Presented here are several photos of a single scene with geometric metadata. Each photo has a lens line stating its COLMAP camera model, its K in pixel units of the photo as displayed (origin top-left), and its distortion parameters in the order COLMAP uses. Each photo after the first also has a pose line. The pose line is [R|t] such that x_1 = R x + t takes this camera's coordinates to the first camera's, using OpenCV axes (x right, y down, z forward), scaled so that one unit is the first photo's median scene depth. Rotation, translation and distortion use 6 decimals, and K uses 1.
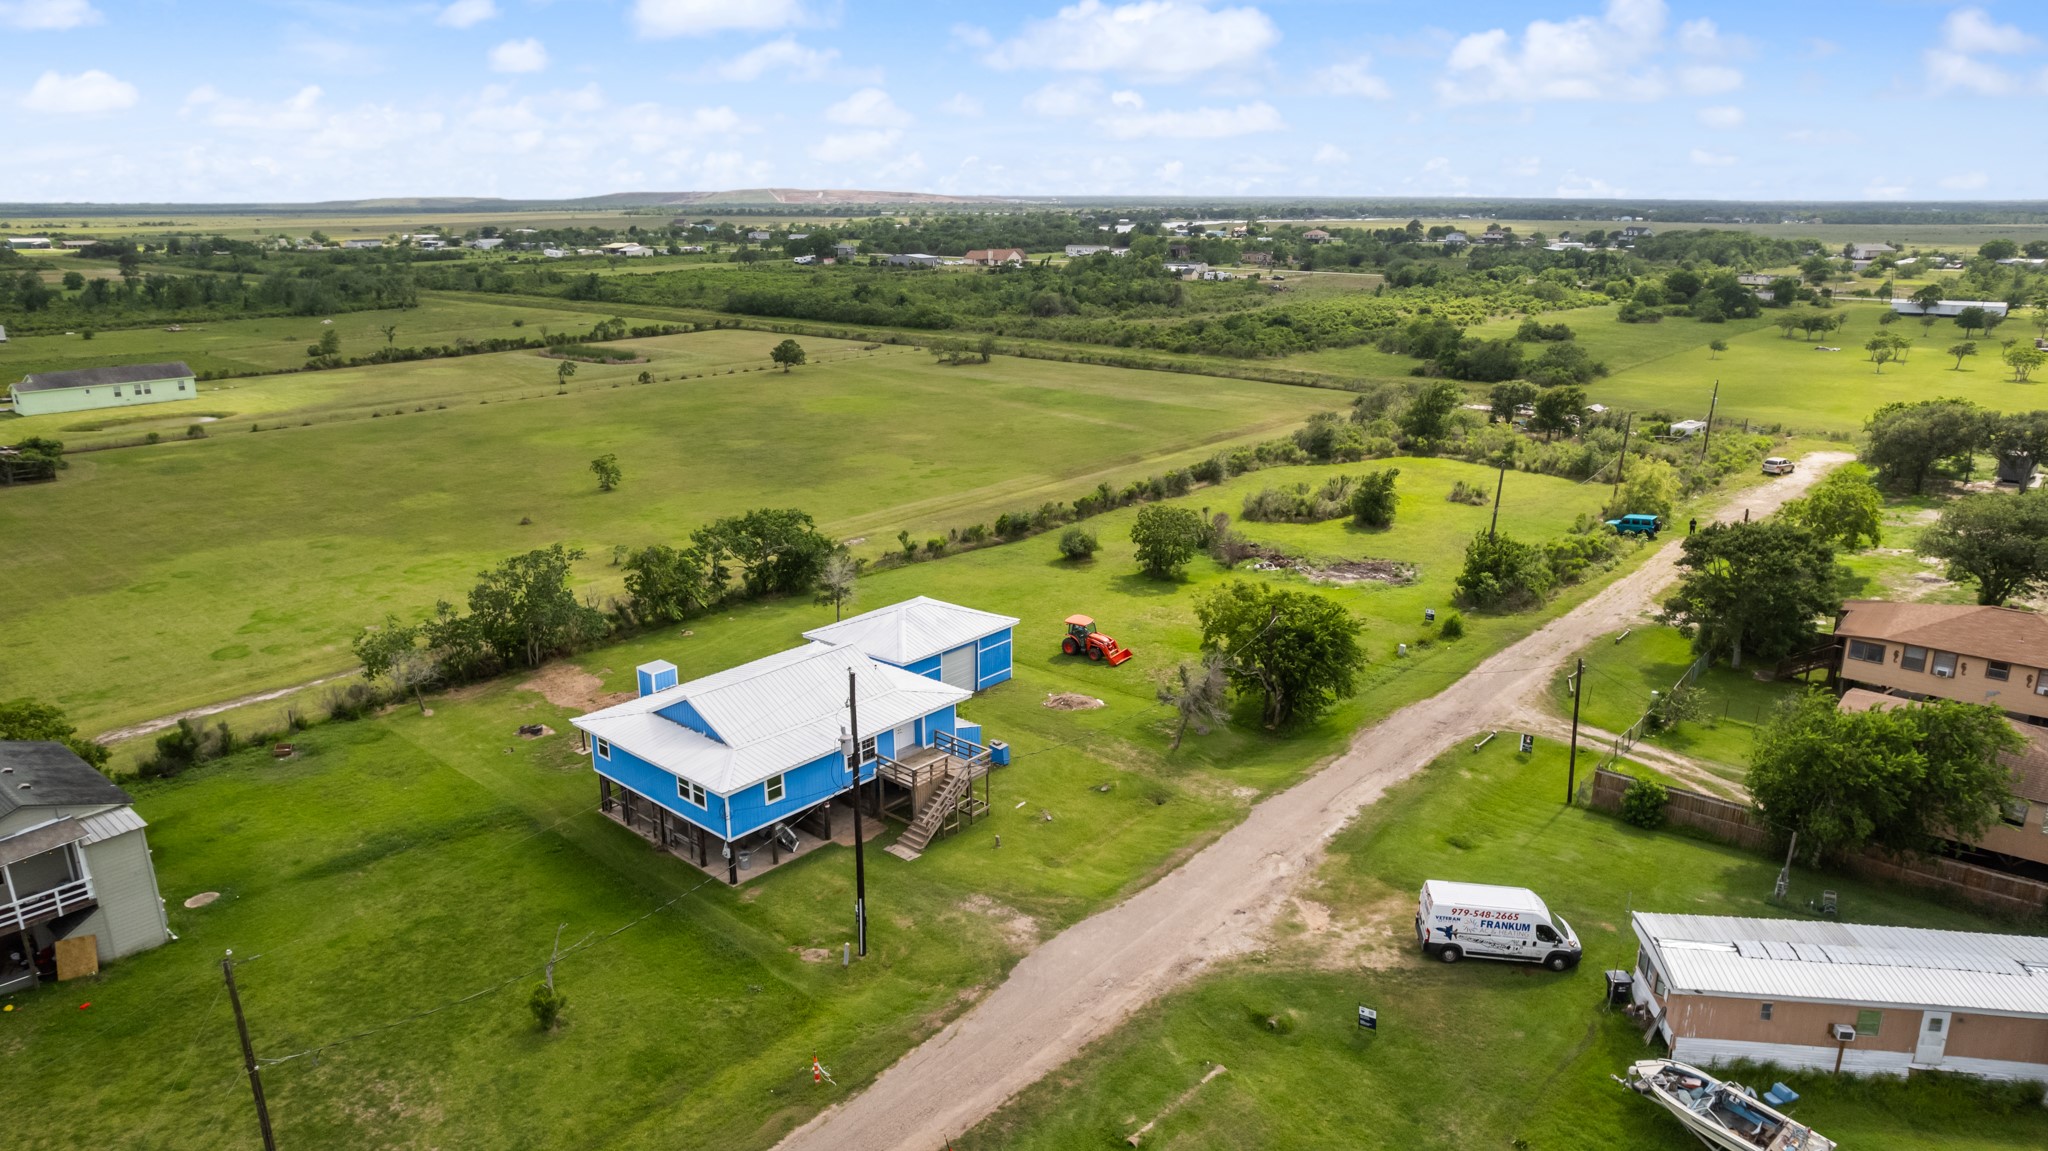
lens RADIAL K [[1316.9, 0, 1028.0], [0, 1316.9, 572.6], [0, 0, 1]] dist [-0.078464, 0.071328]
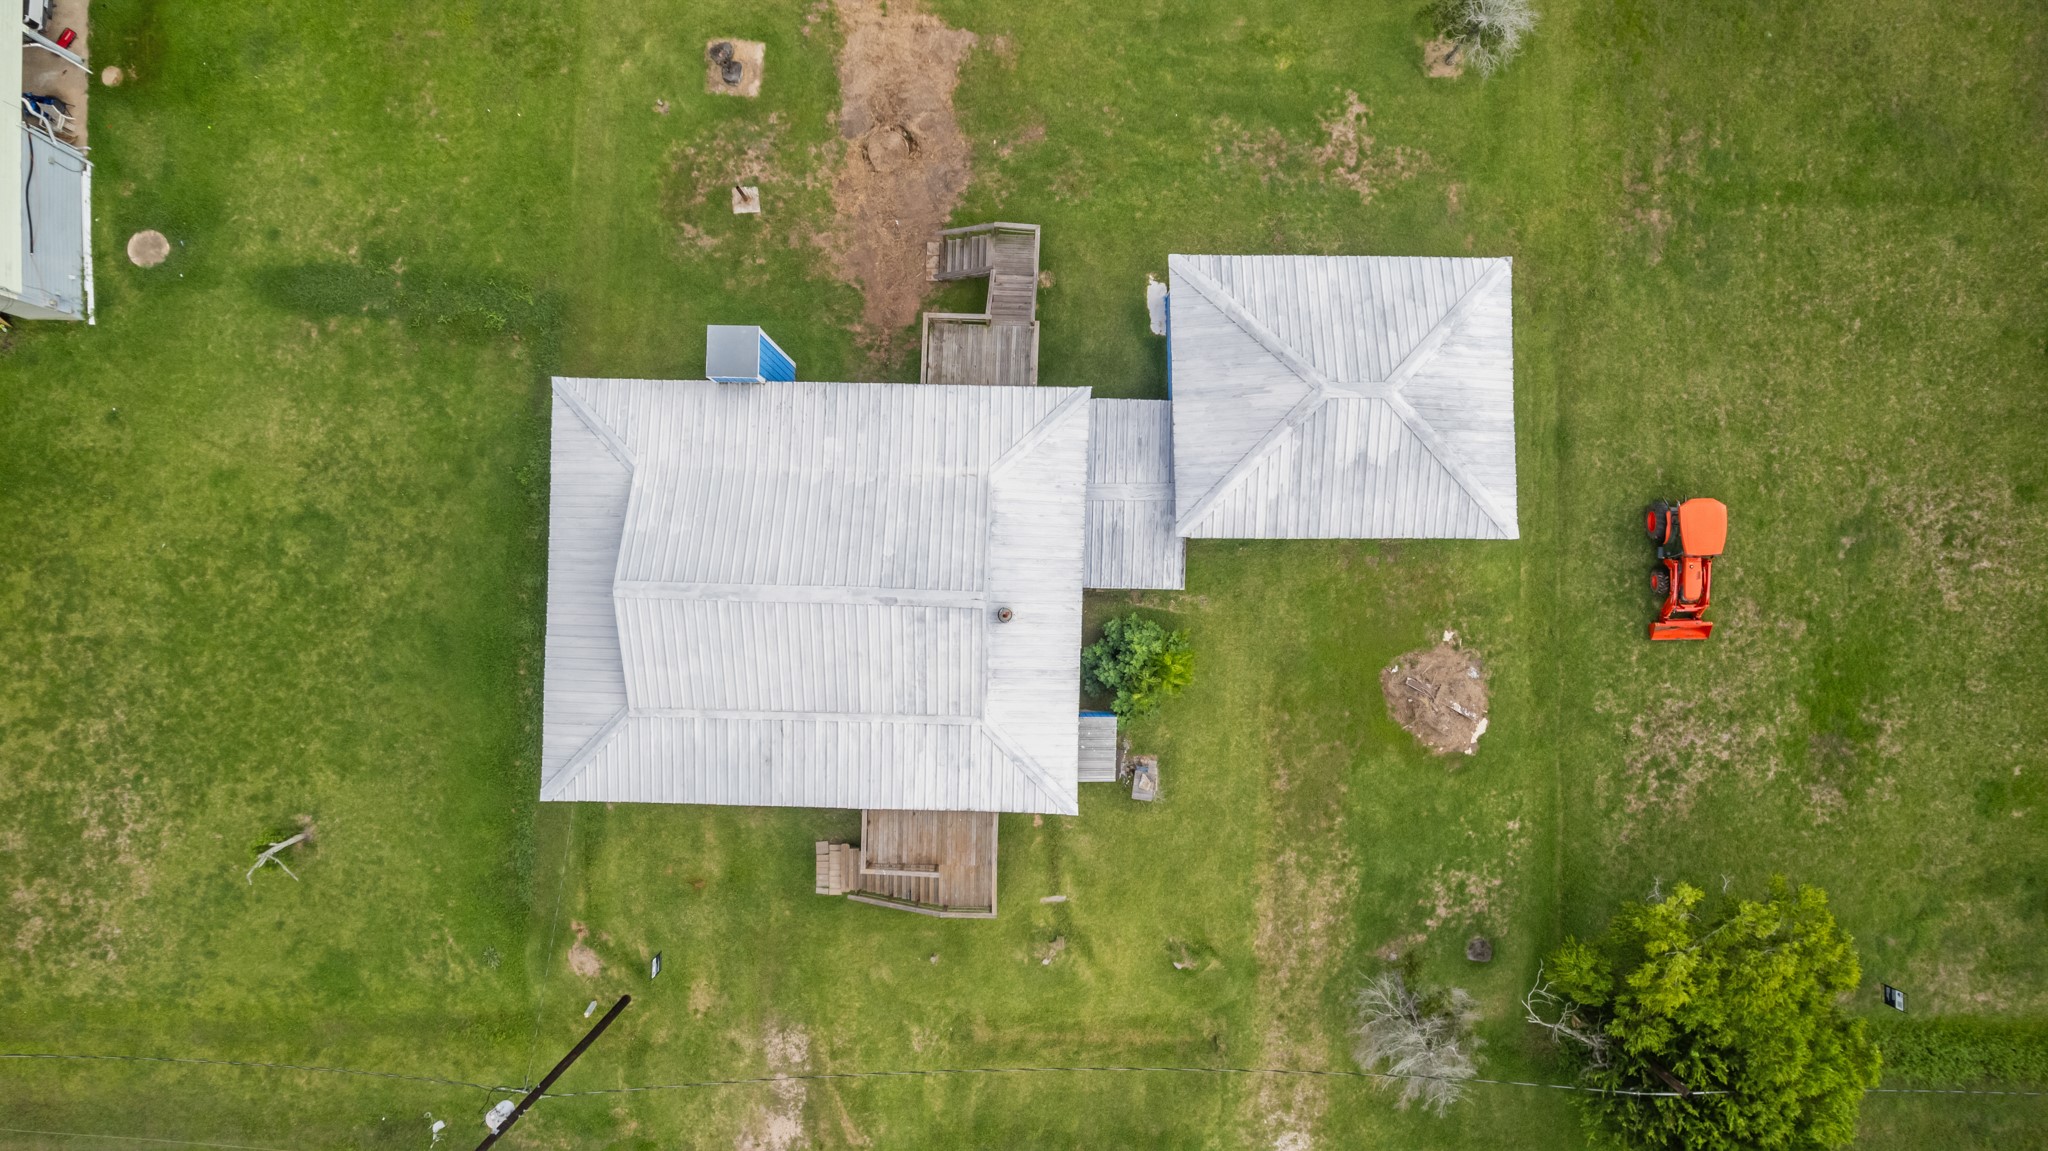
lens RADIAL K [[1316.9, 0, 1028.0], [0, 1316.9, 572.6], [0, 0, 1]] dist [-0.078464, 0.071328]
pose [[0.639005, 0.769023, -0.016601, -0.120861], [-0.208344, 0.193815, 0.958660, -0.443745], [0.740449, -0.609130, 0.284070, 0.853738]]
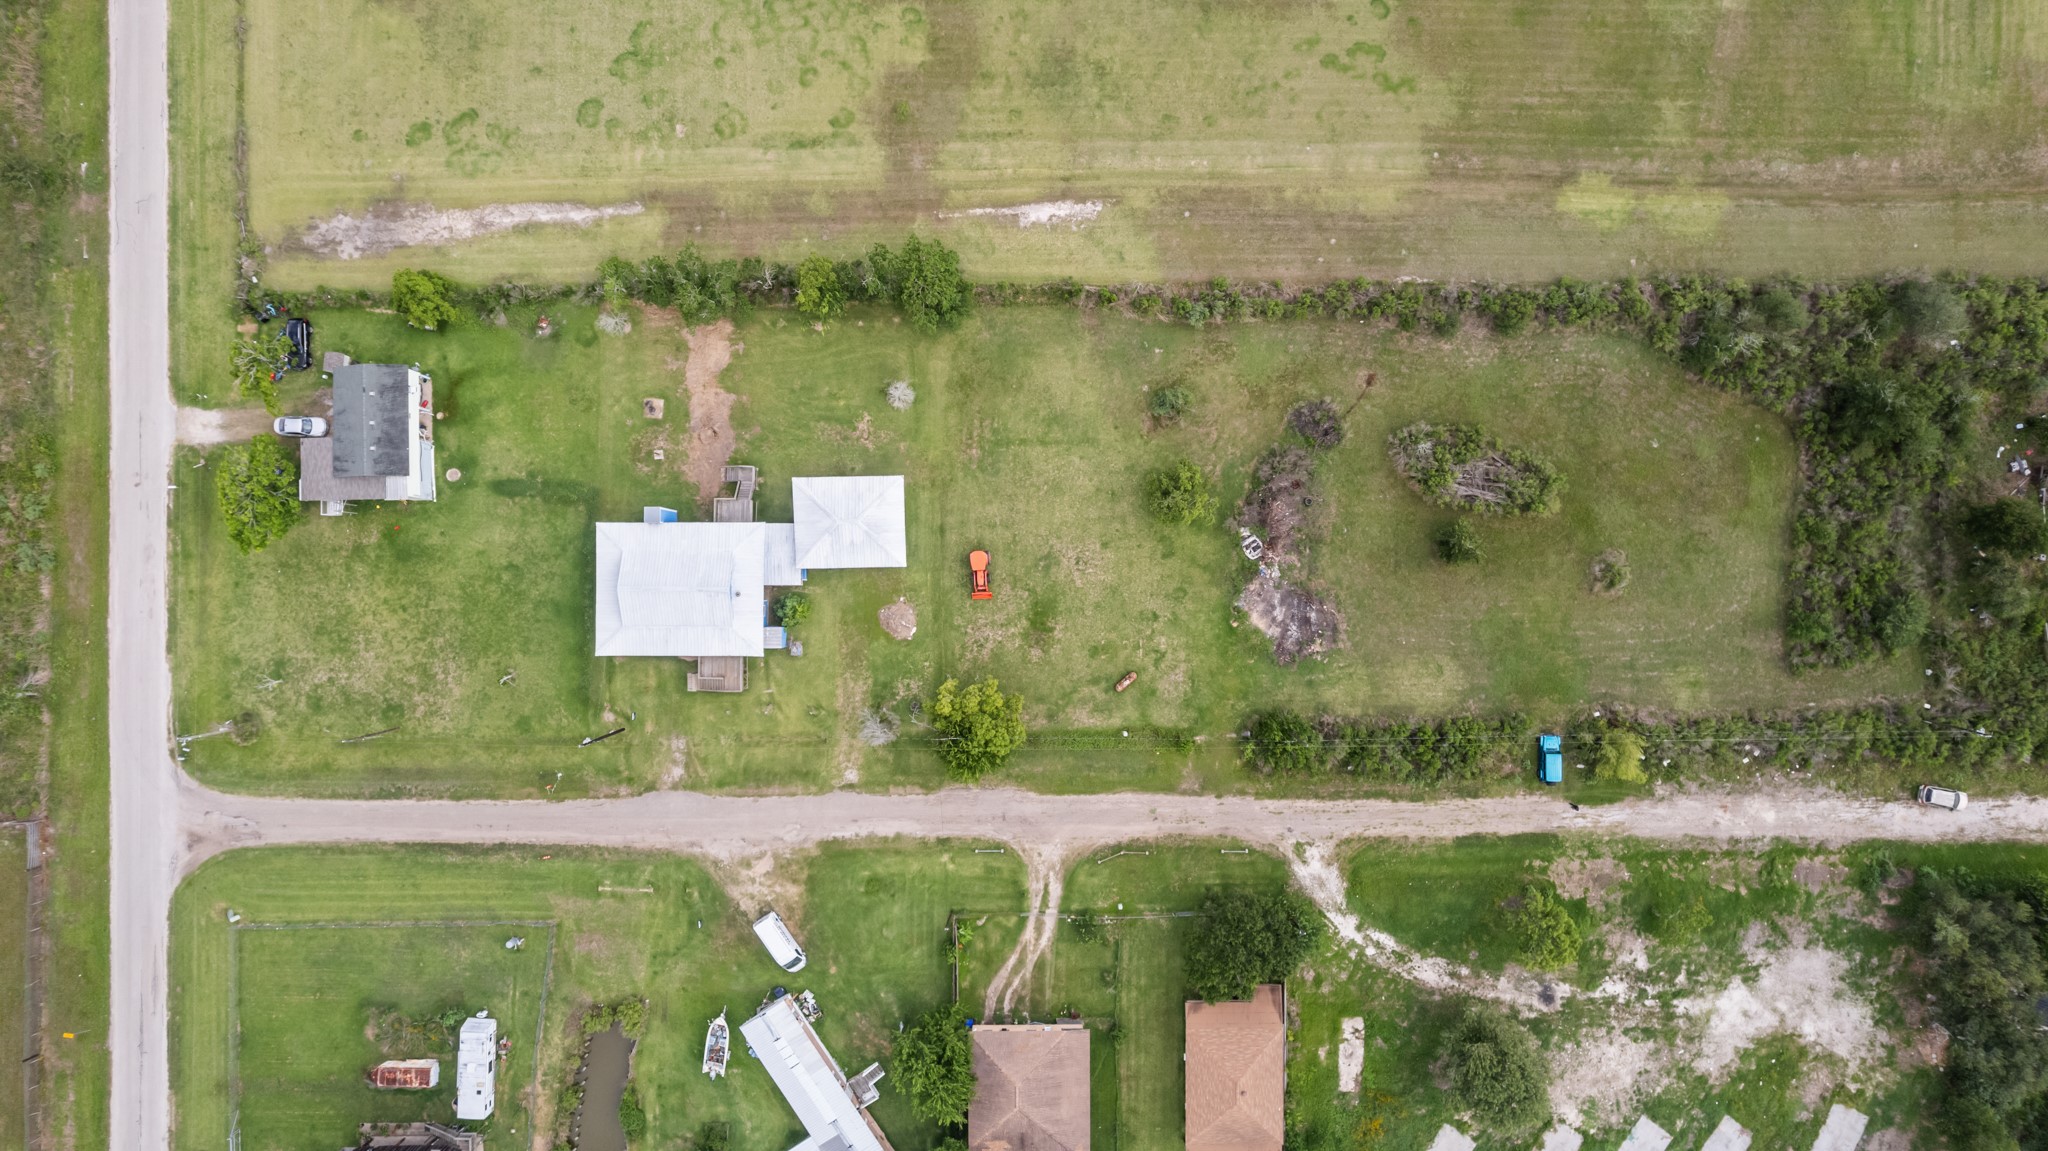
lens RADIAL K [[1316.9, 0, 1028.0], [0, 1316.9, 572.6], [0, 0, 1]] dist [-0.078464, 0.071328]
pose [[0.655069, 0.755558, -0.004076, 0.113171], [-0.215767, 0.192234, 0.957335, -1.670266], [0.724106, -0.626241, 0.288951, 0.782889]]
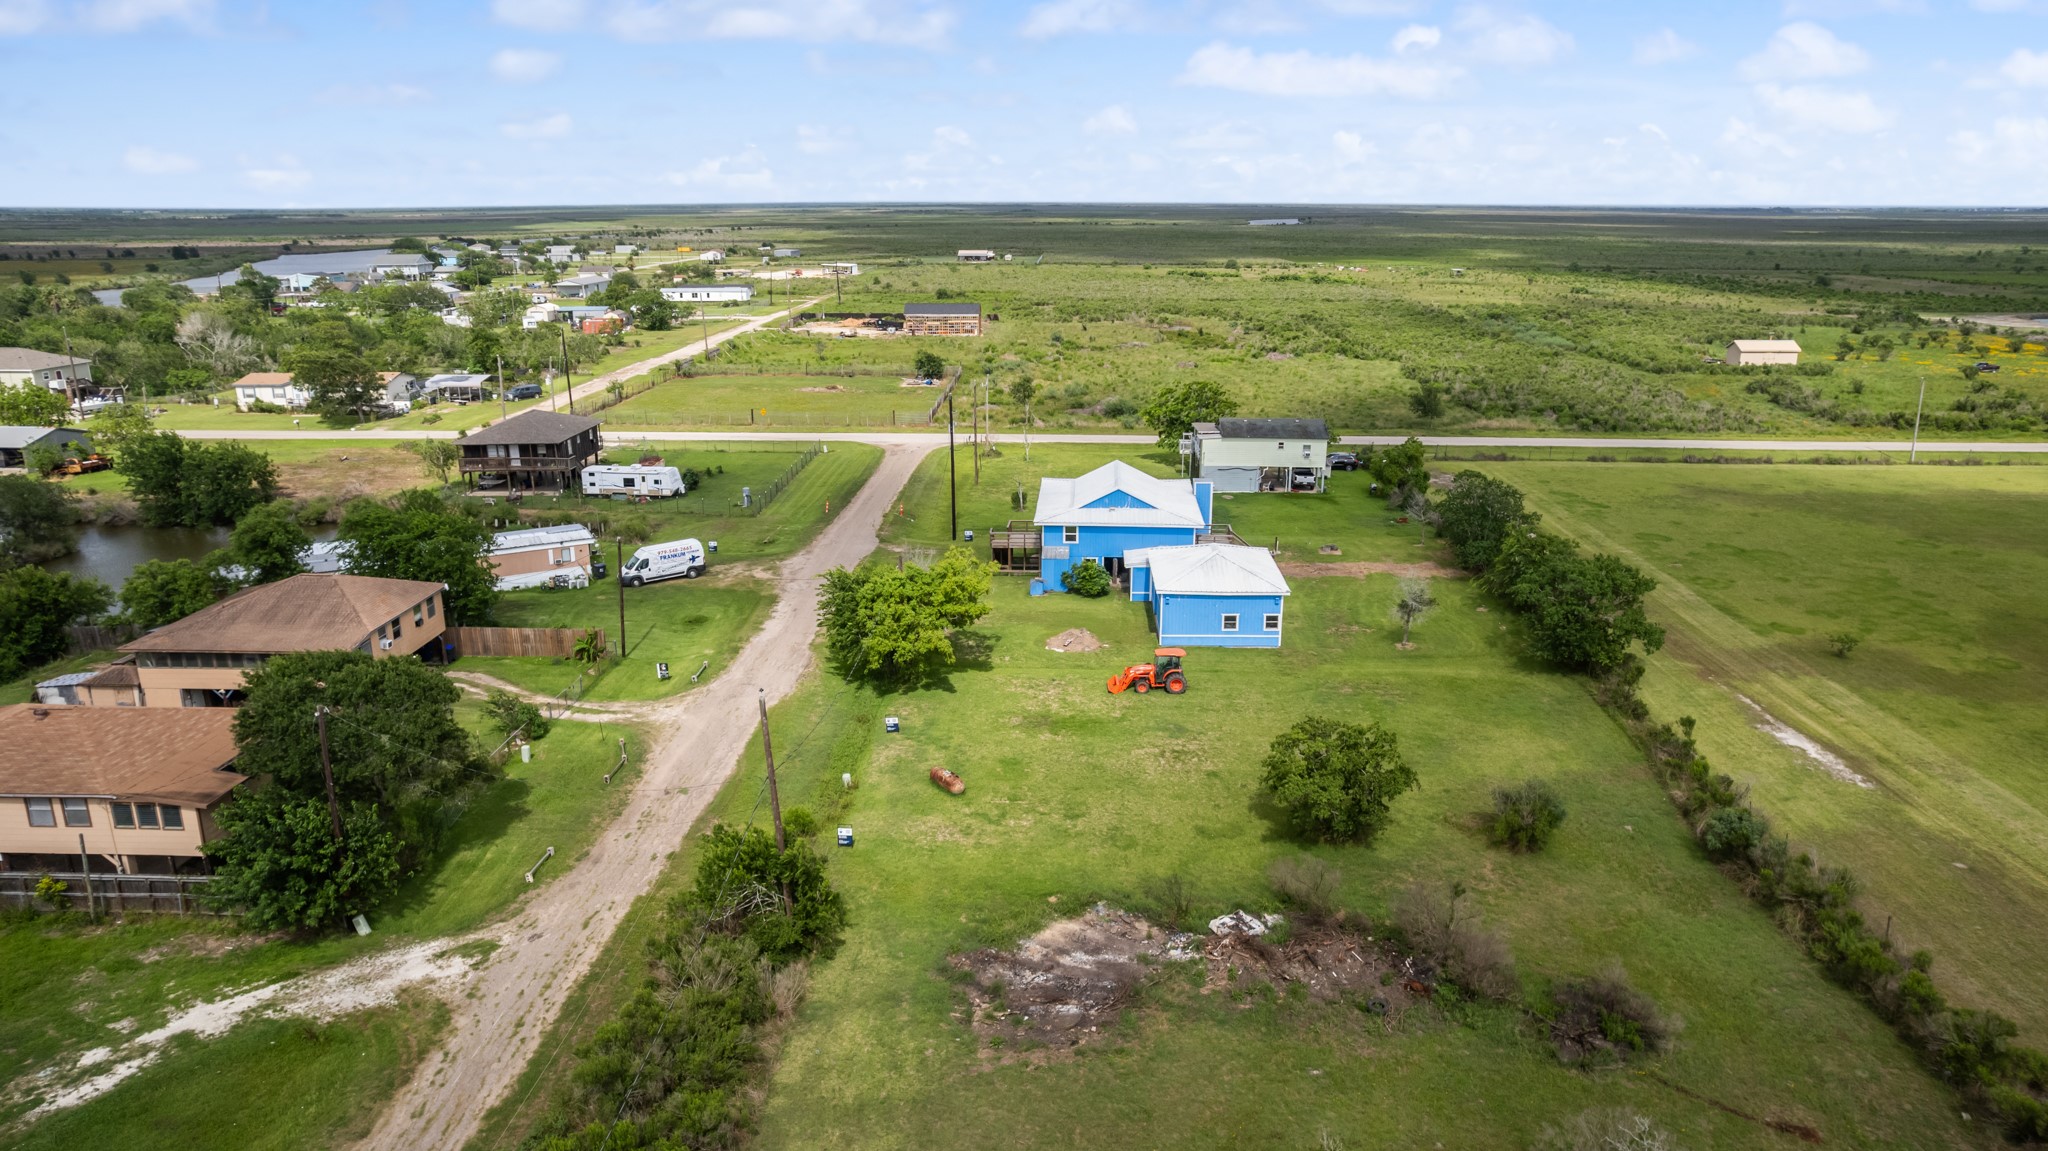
lens RADIAL K [[1316.9, 0, 1028.0], [0, 1316.9, 572.6], [0, 0, 1]] dist [-0.078464, 0.071328]
pose [[-0.785854, 0.171390, -0.594187, 0.786788], [-0.169666, 0.864205, 0.473670, -0.513825], [0.594682, 0.473049, -0.650060, 1.873471]]
